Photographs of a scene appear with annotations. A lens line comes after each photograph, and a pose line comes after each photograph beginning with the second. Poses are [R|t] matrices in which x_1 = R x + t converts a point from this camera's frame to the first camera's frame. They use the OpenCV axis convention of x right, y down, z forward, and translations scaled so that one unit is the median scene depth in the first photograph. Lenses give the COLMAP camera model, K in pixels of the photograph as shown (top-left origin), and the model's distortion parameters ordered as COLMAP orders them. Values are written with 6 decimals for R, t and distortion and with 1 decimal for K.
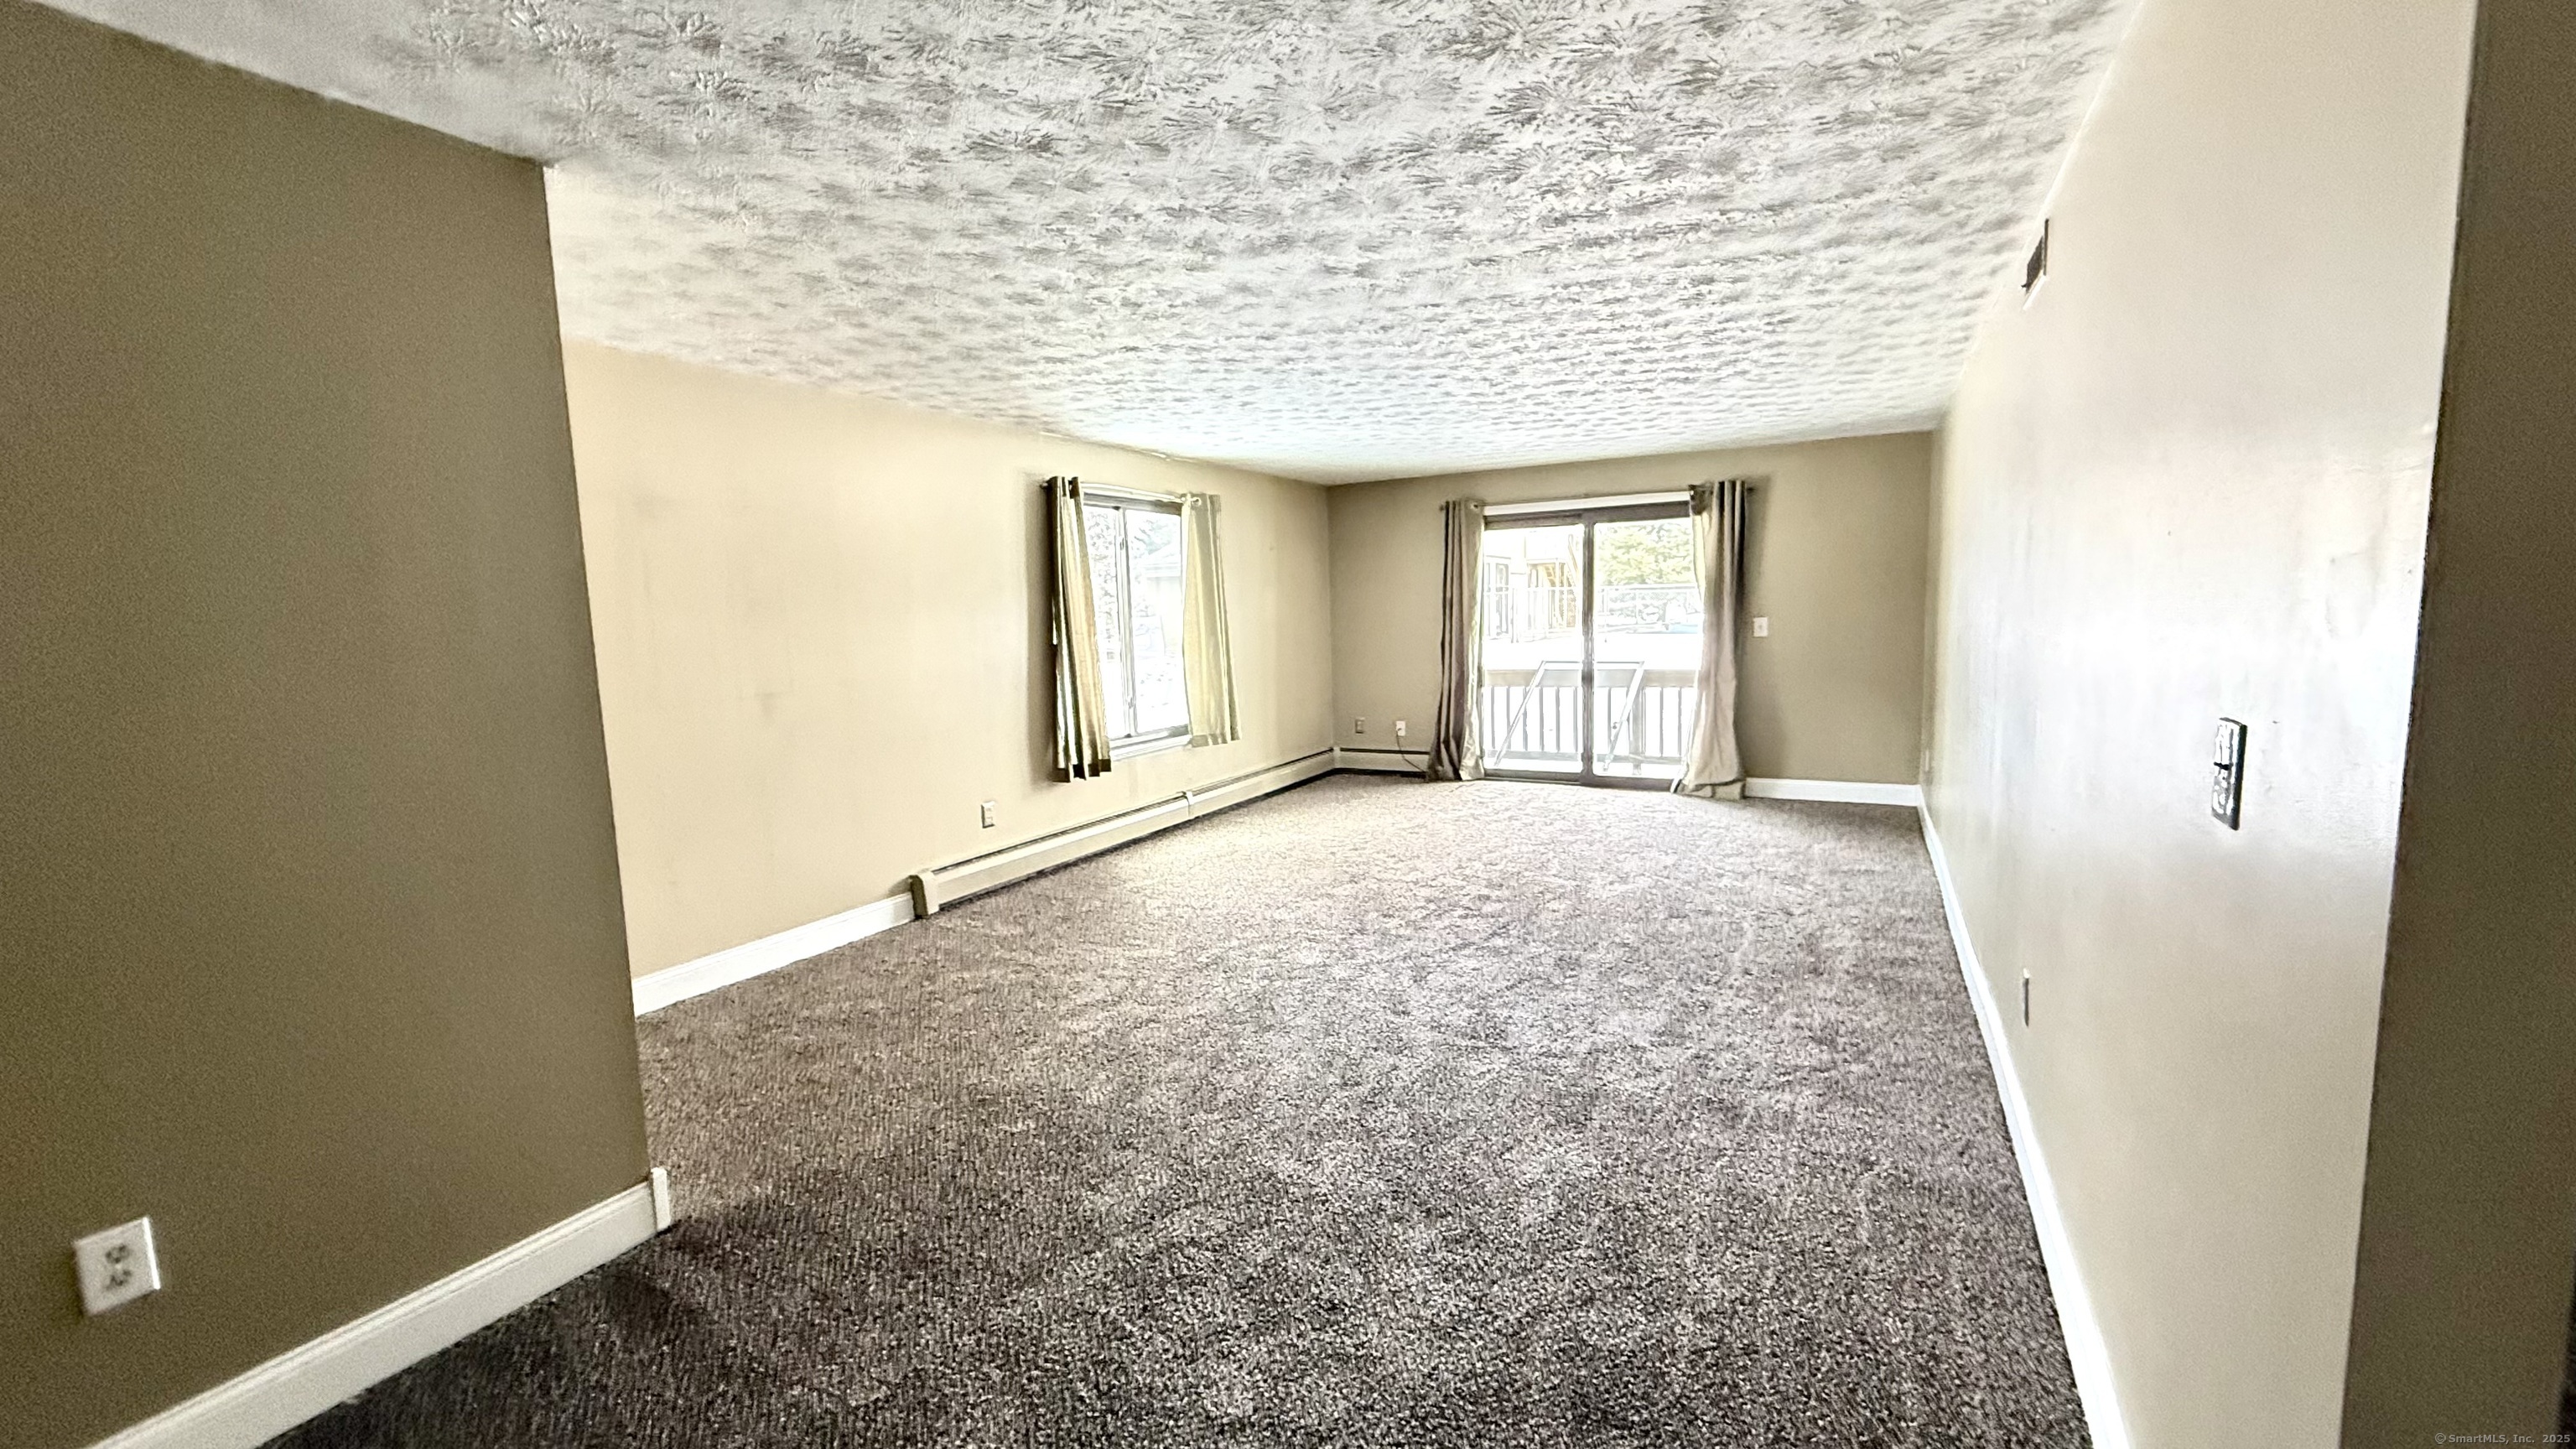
lens RADIAL K [[1024.5, 0, 1288.0], [0, 1024.5, 724.5], [0, 0, 1]] dist [-0.000147, -0.000080]
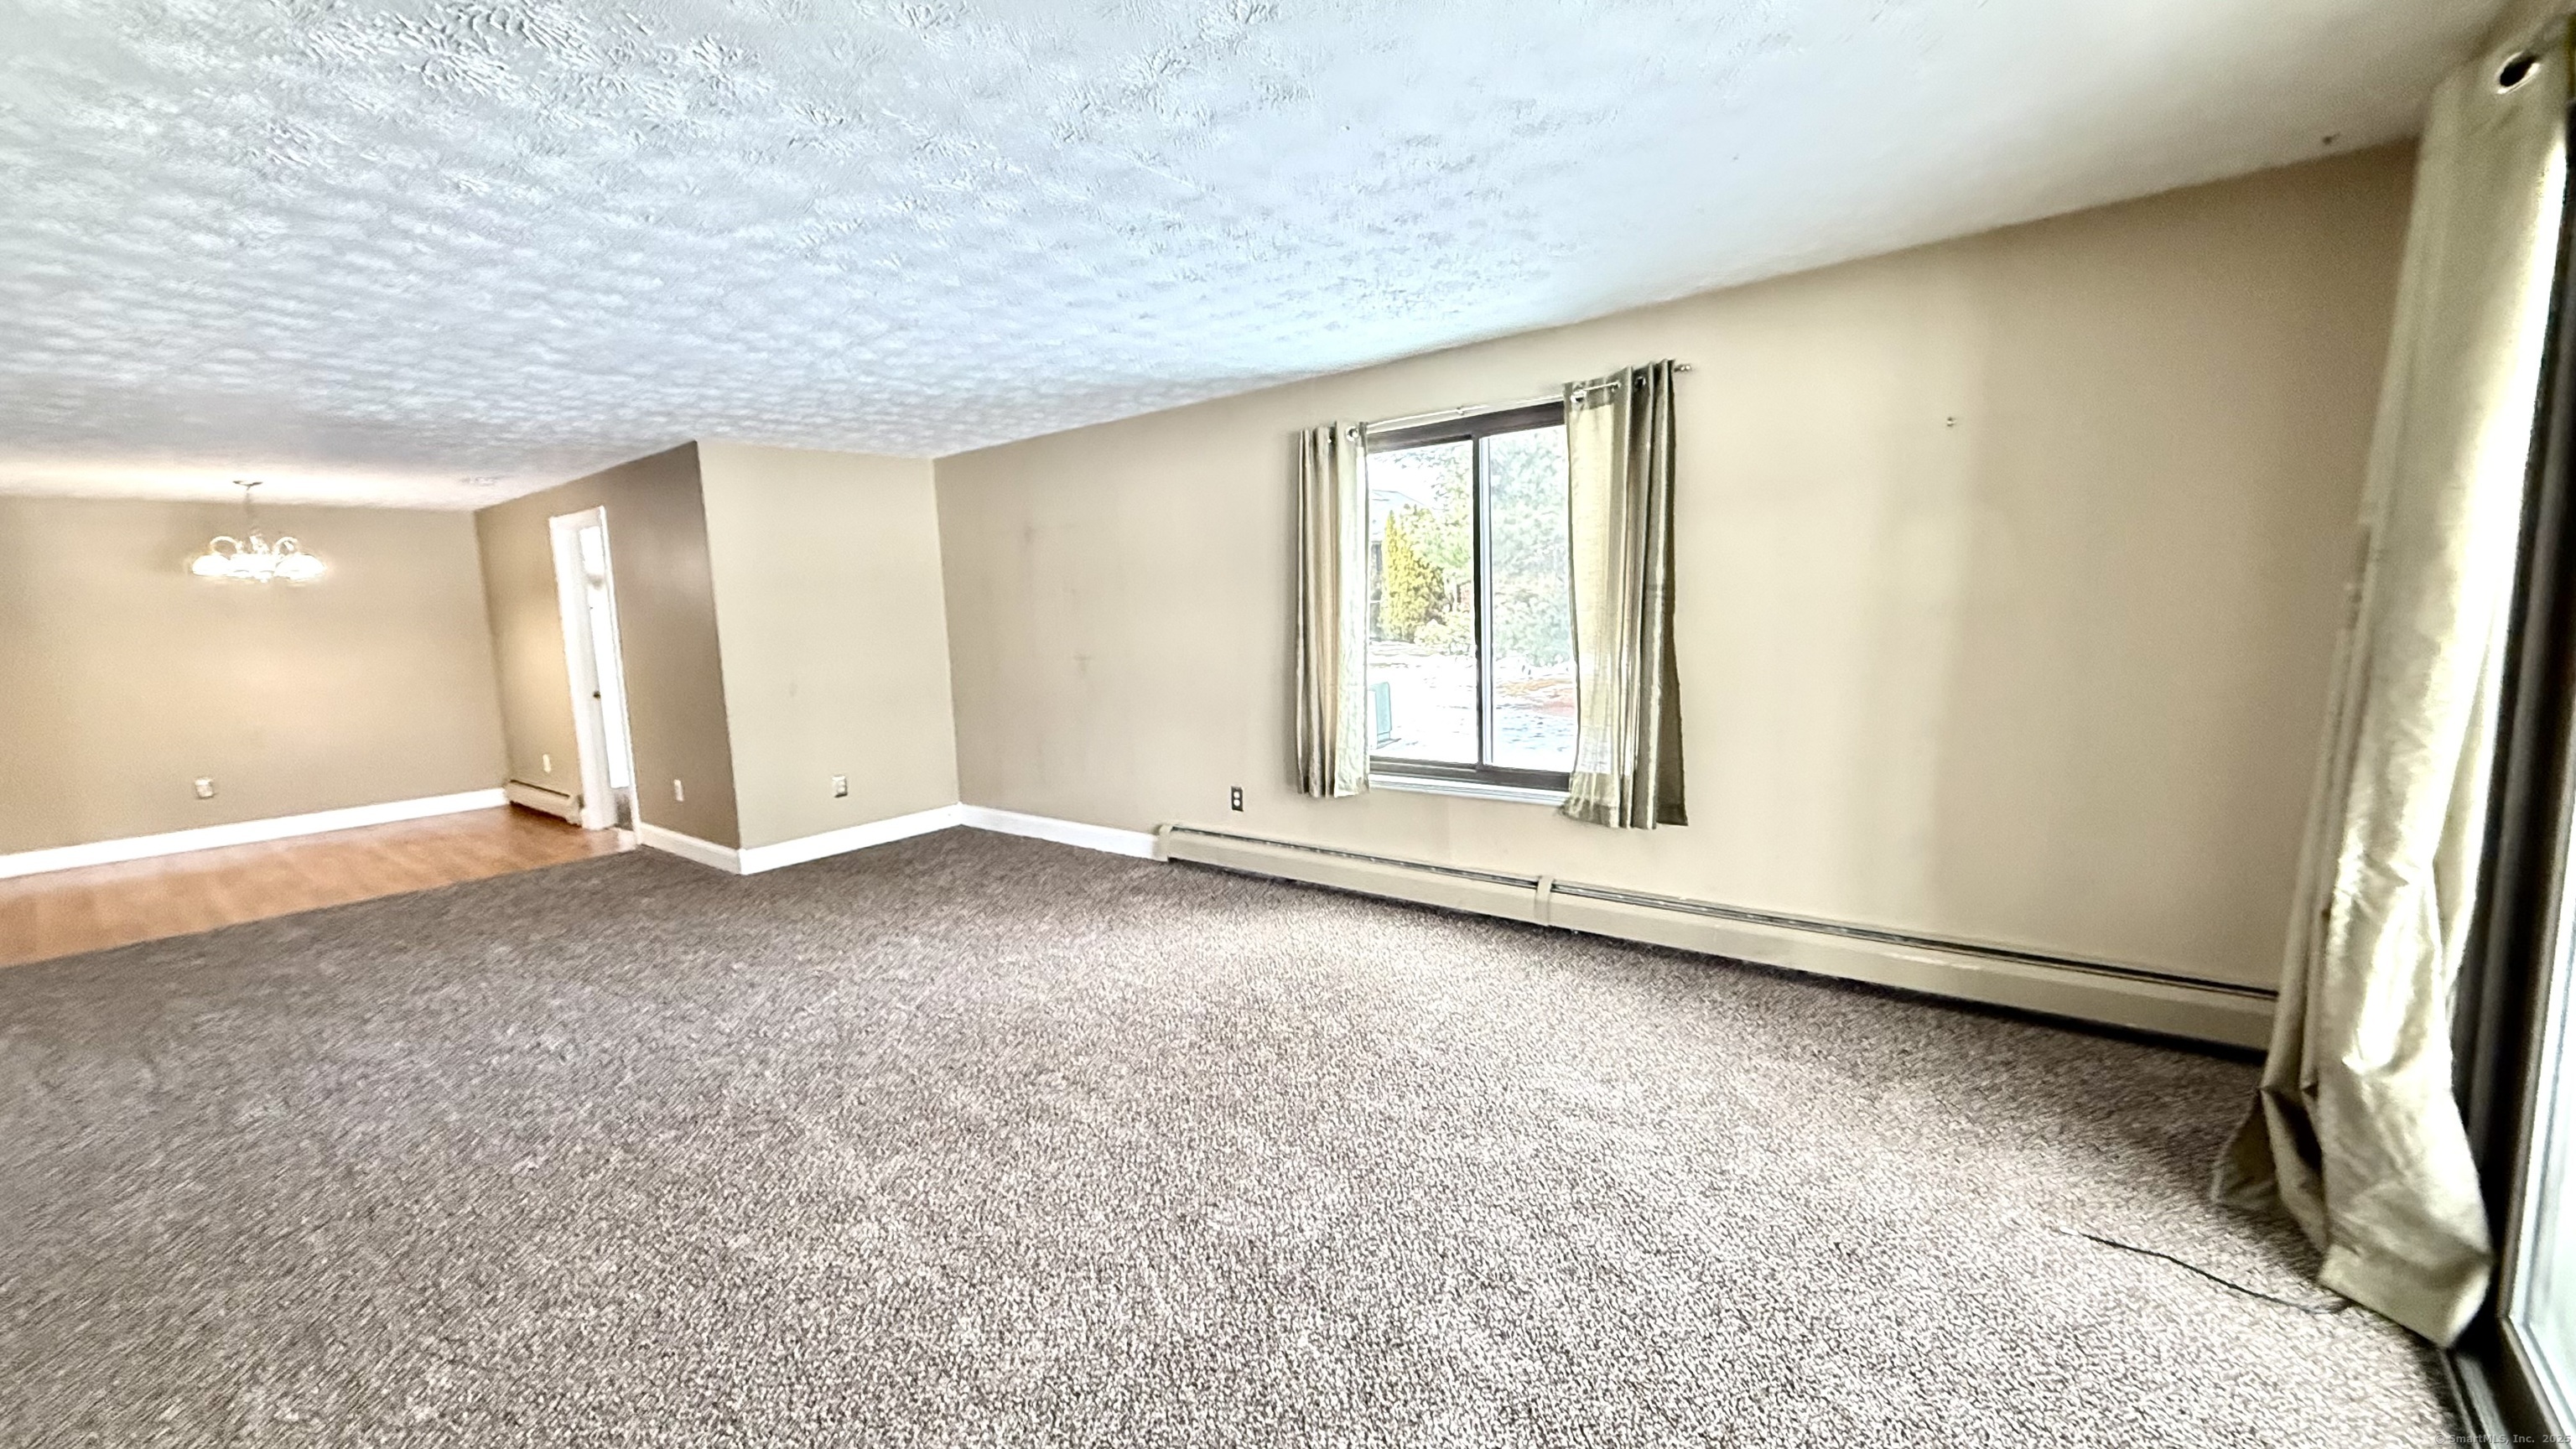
lens RADIAL K [[1024.5, 0, 1288.0], [0, 1024.5, 724.5], [0, 0, 1]] dist [-0.000147, -0.000080]
pose [[-0.173038, 0.157332, -0.972268, 0.521588], [-0.065890, 0.983098, 0.170812, -0.123745], [0.982709, 0.093619, -0.159747, 0.955374]]
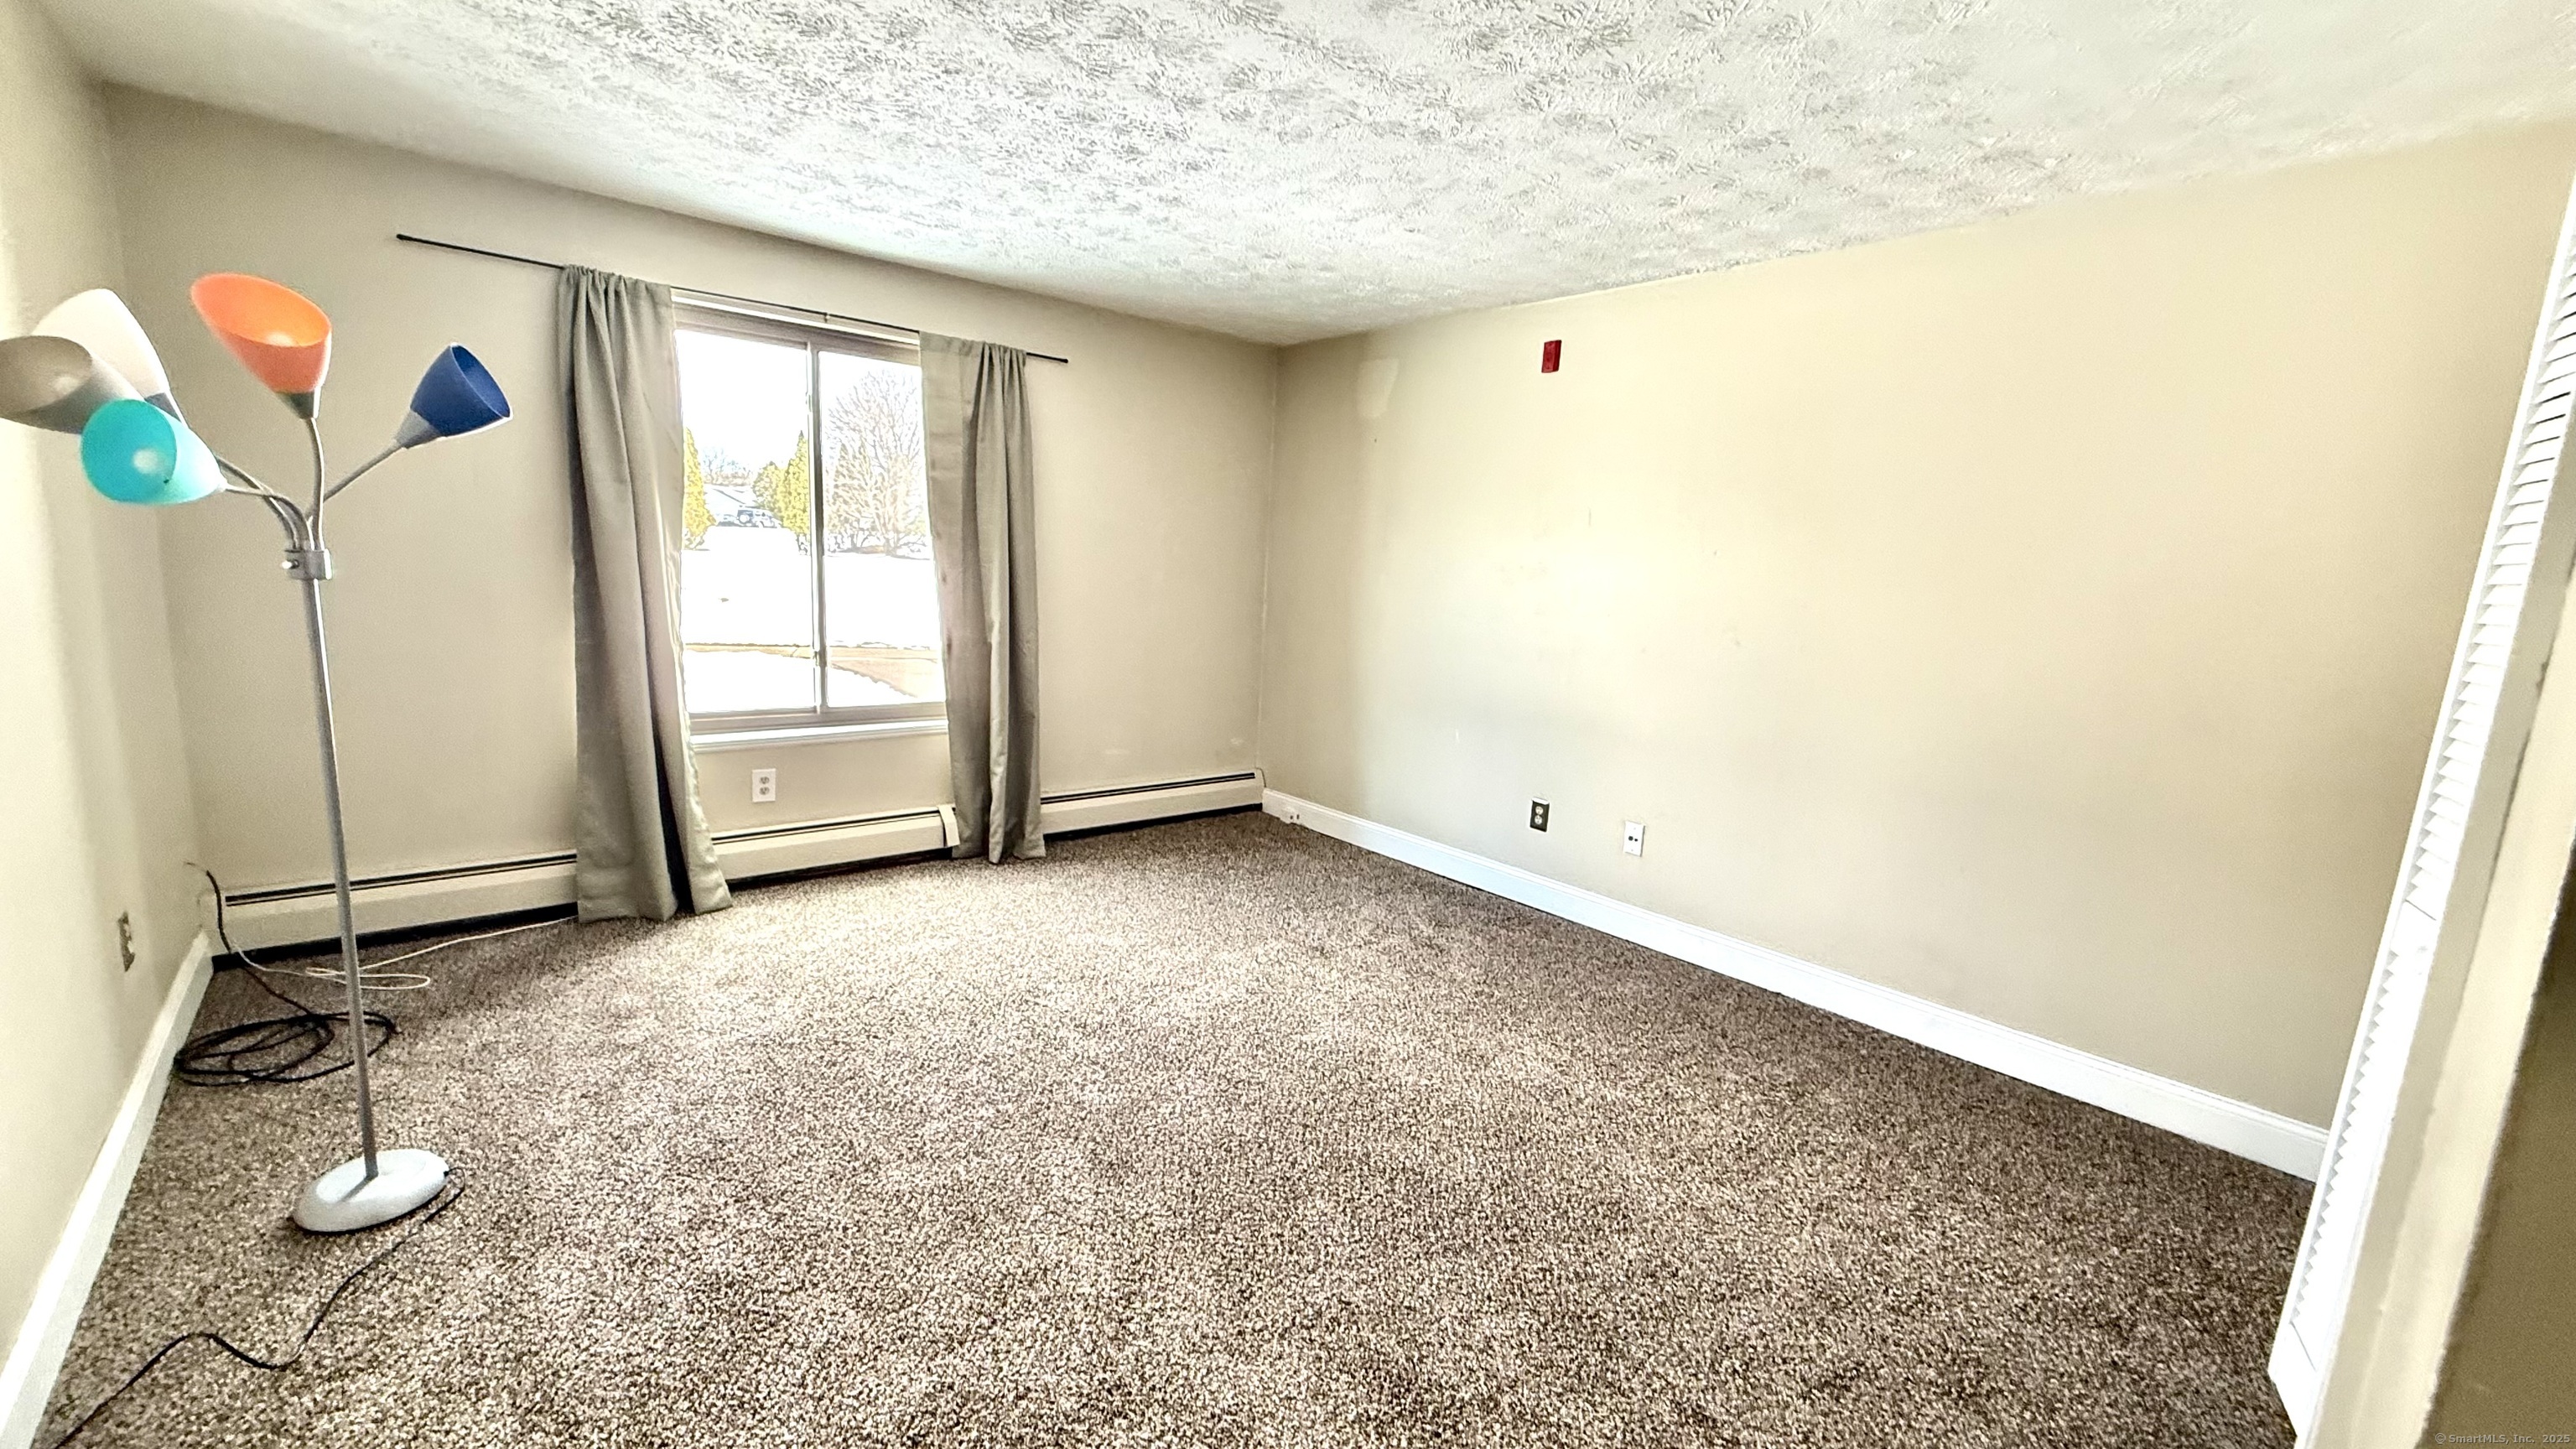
lens RADIAL K [[1024.5, 0, 1288.0], [0, 1024.5, 724.5], [0, 0, 1]] dist [-0.000147, -0.000080]
pose [[0.937622, 0.126681, -0.323755, 0.325752], [-0.108347, 0.991346, 0.074118, -0.058340], [0.330343, -0.034416, 0.943233, 0.483457]]
